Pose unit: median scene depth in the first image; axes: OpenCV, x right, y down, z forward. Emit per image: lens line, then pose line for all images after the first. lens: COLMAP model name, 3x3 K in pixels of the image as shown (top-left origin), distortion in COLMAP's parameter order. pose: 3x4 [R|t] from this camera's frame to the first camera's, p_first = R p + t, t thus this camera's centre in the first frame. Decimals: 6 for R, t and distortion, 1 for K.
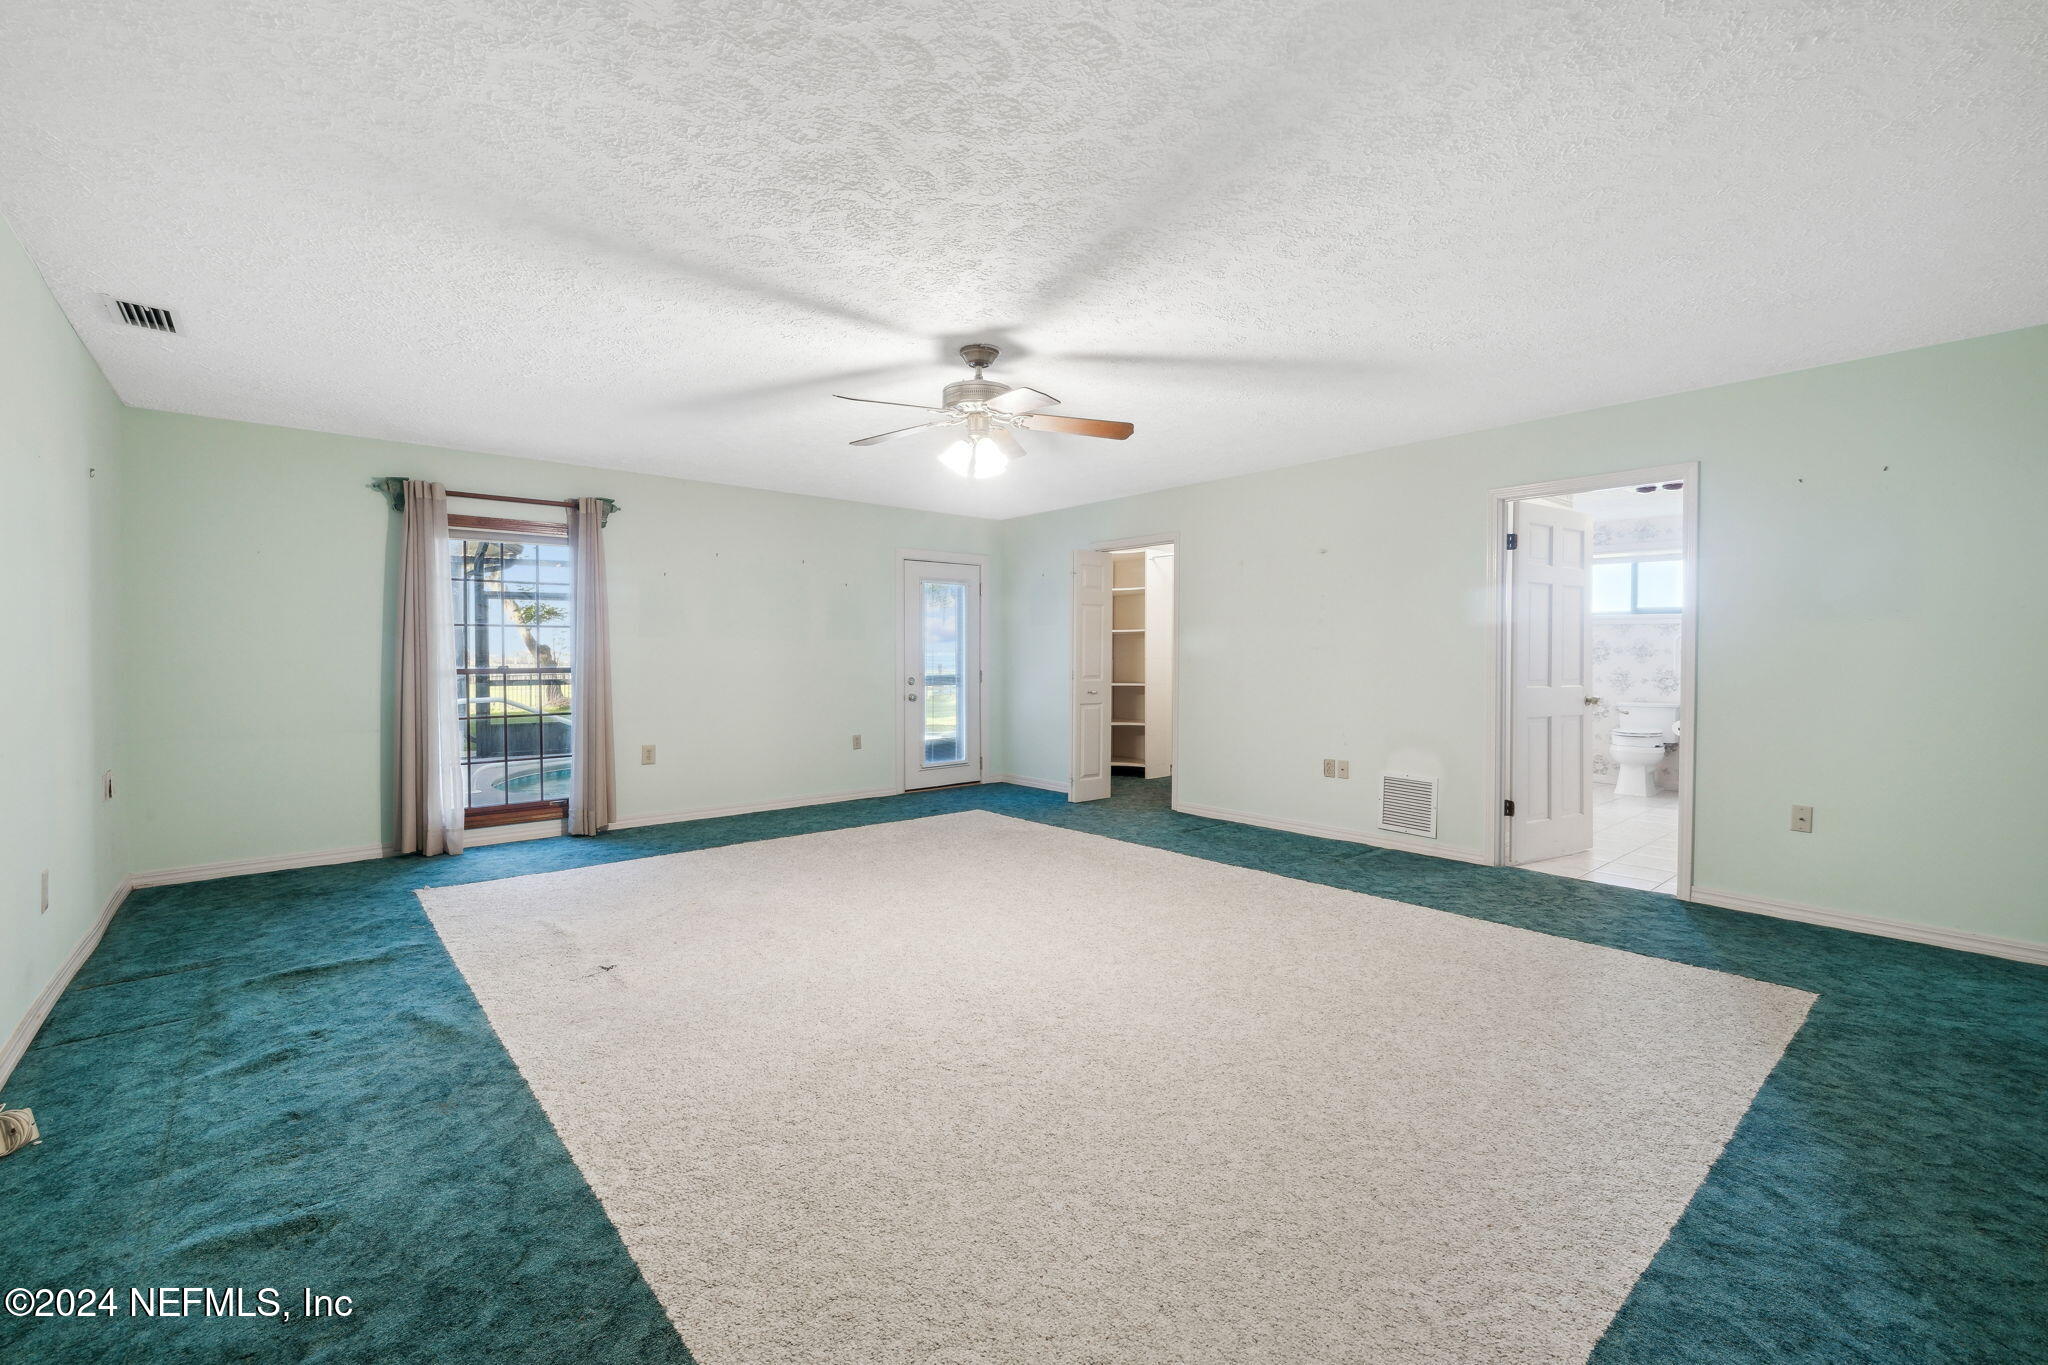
lens RADIAL K [[865.7, 0, 1036.8], [0, 865.7, 650.8], [0, 0, 1]] dist [-0.010057, -0.001043]
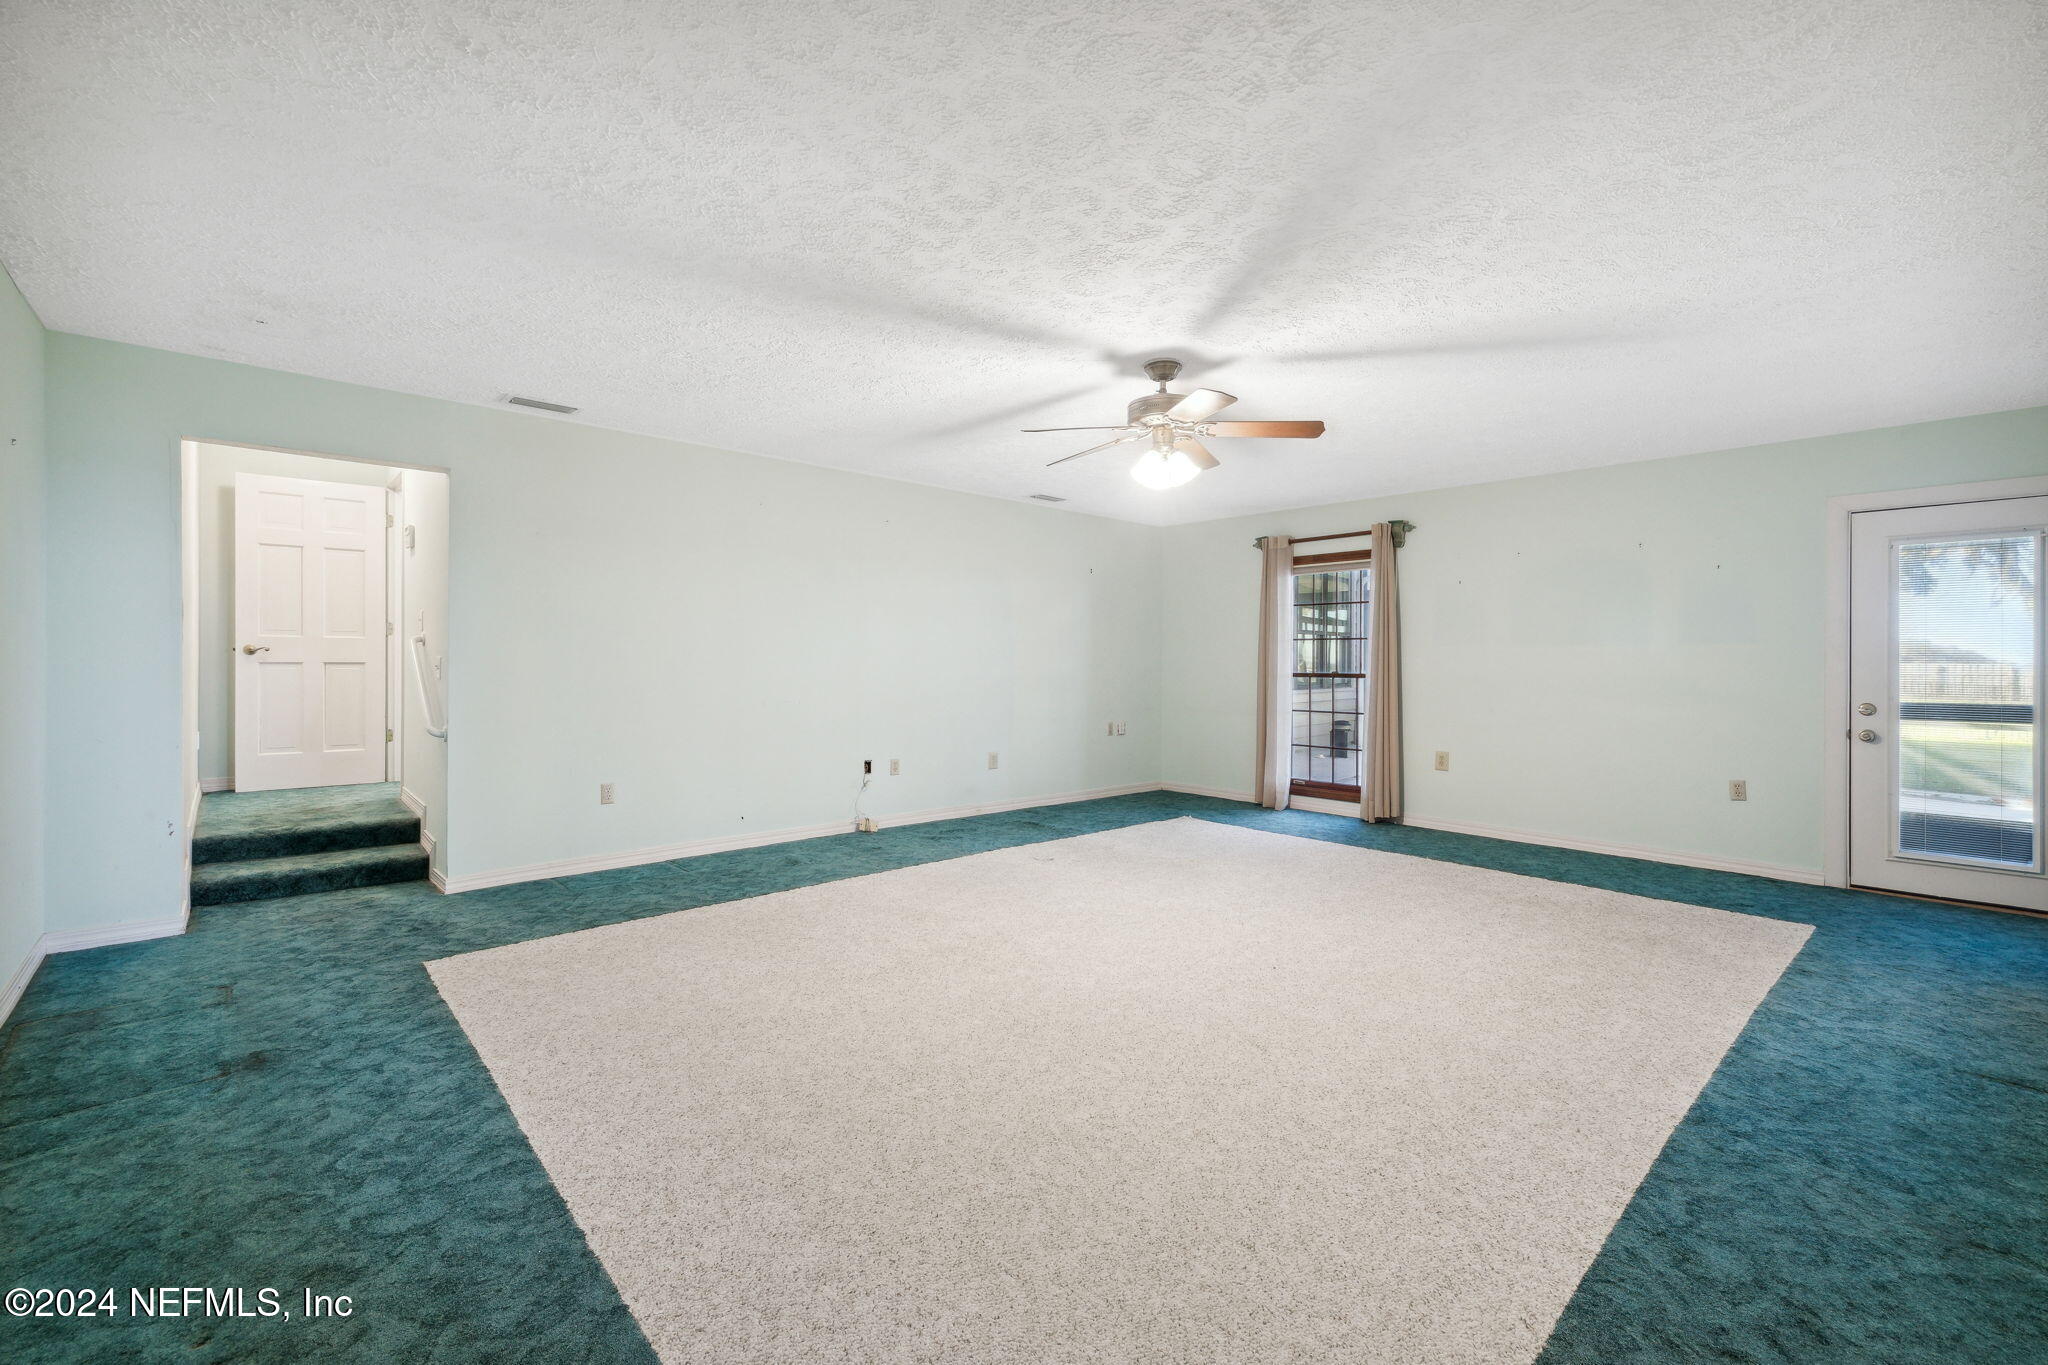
lens RADIAL K [[865.7, 0, 1025.3], [0, 865.7, 670.5], [0, 0, 1]] dist [-0.010057, -0.001043]
pose [[0.026389, 0.013640, -0.999559, 0.823506], [-0.002046, 0.999906, 0.013591, -0.000232], [0.999650, 0.001686, 0.026415, 0.700024]]
